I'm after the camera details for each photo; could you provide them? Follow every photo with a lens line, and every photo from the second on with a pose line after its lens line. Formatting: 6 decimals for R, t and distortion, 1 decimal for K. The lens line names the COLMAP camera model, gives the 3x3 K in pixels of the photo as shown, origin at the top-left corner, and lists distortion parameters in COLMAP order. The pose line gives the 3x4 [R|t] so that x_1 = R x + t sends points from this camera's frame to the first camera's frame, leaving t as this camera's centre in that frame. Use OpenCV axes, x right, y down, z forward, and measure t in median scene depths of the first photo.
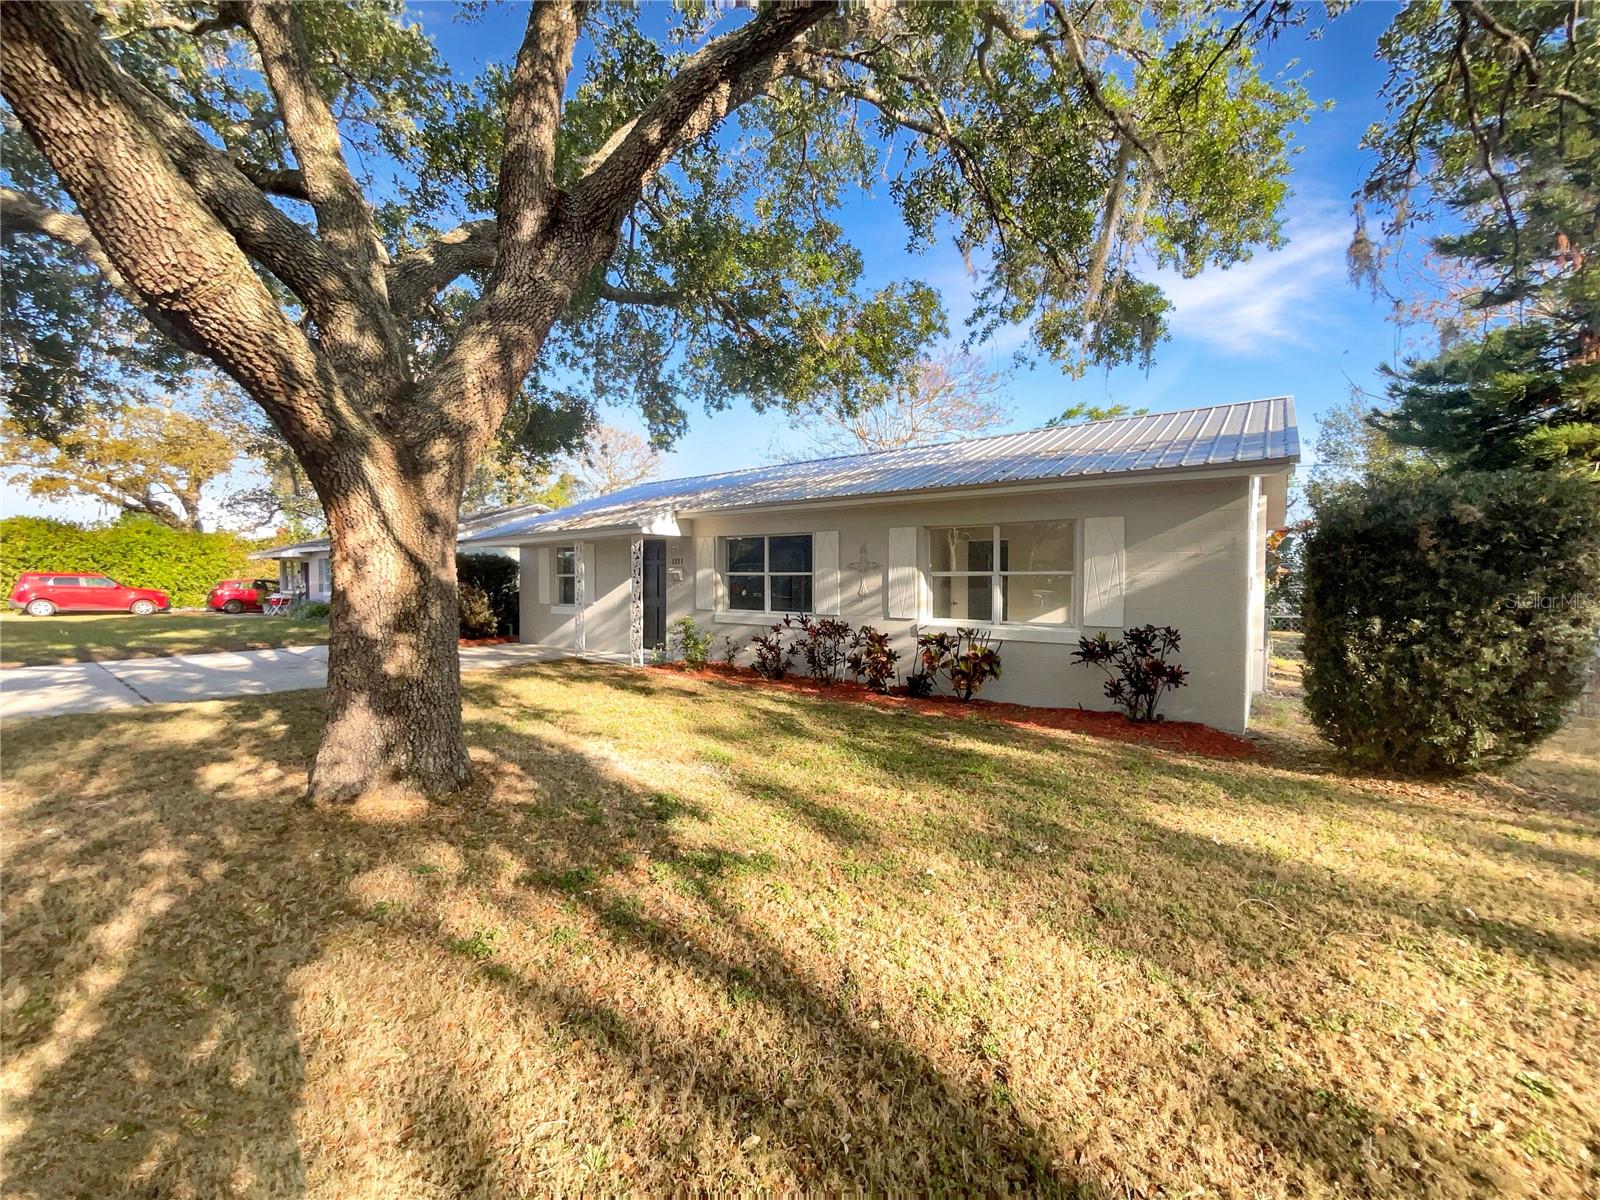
lens RADIAL K [[648.9, 0, 800.0], [0, 648.9, 600.0], [0, 0, 1]] dist [-0.000951, -0.000061]
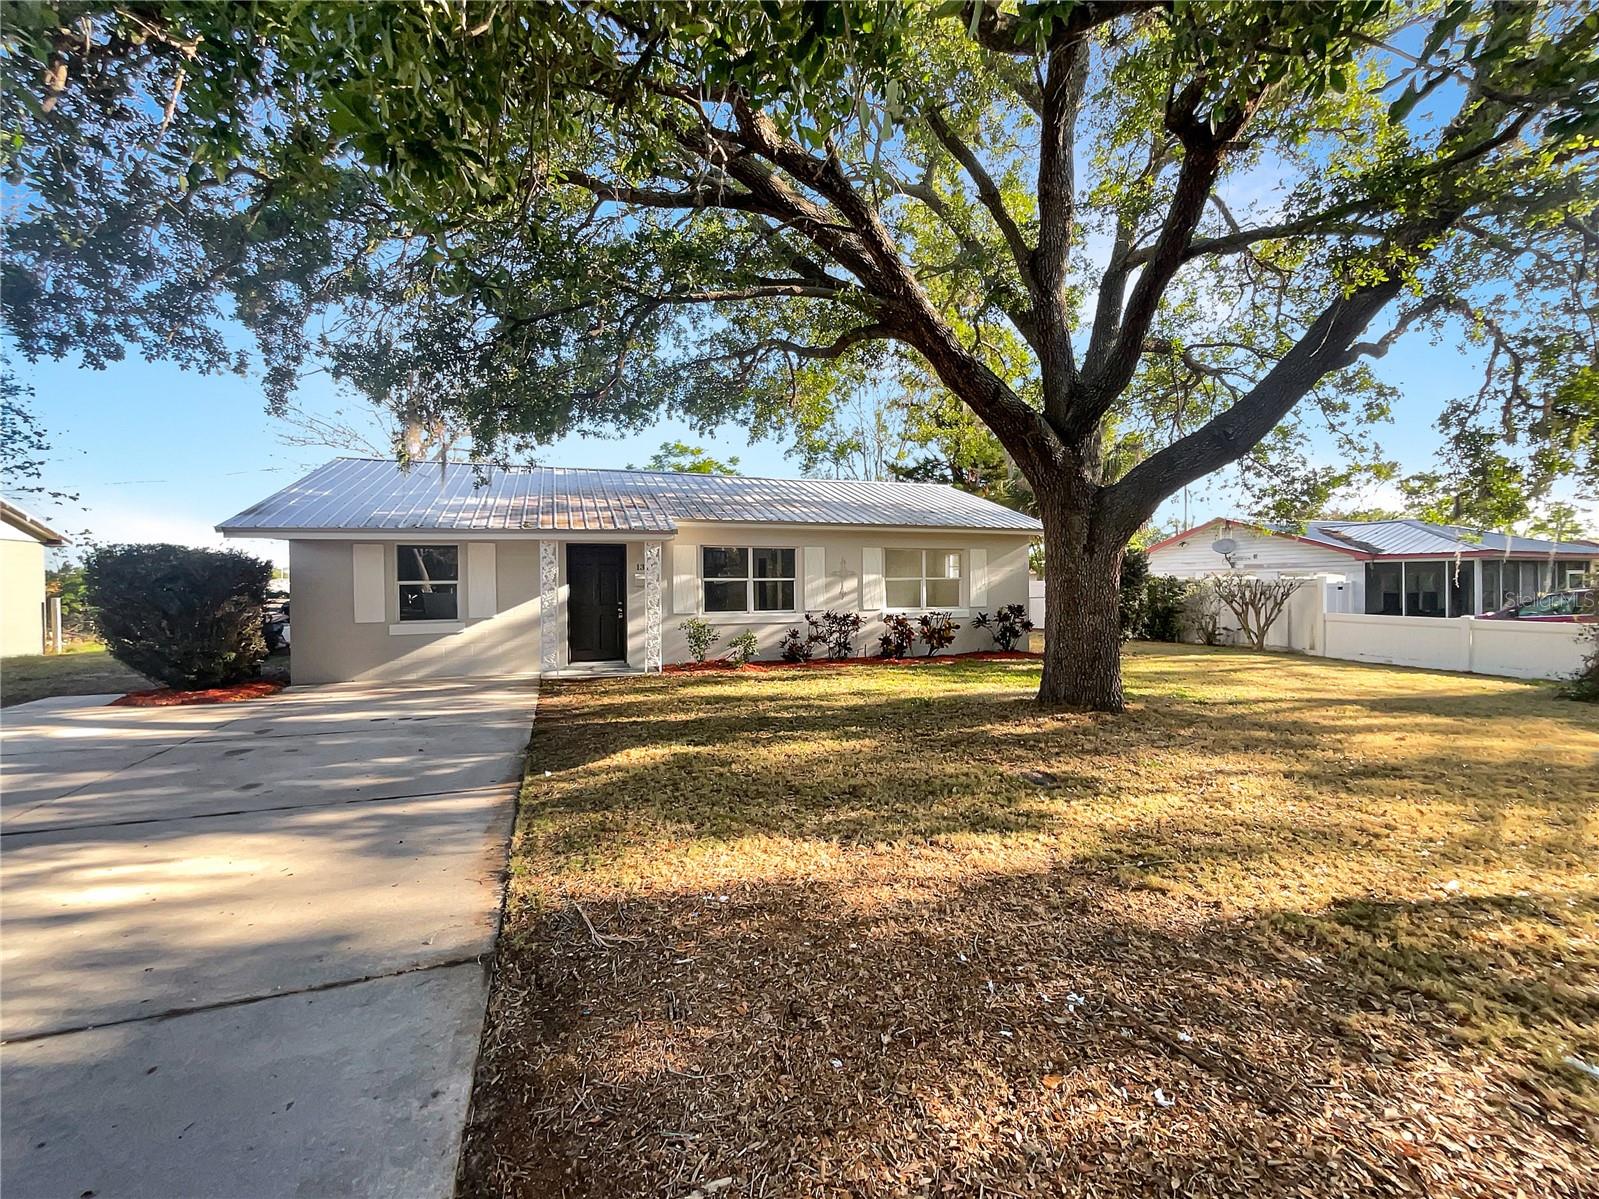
lens RADIAL K [[648.5, 0, 799.5], [0, 648.5, 599.5], [0, 0, 1]] dist [-0.000951, -0.000061]
pose [[0.556030, -0.036207, 0.830373, -1.021499], [0.035018, 0.999184, 0.020119, -0.025555], [-0.830424, 0.017891, 0.556845, 0.280809]]
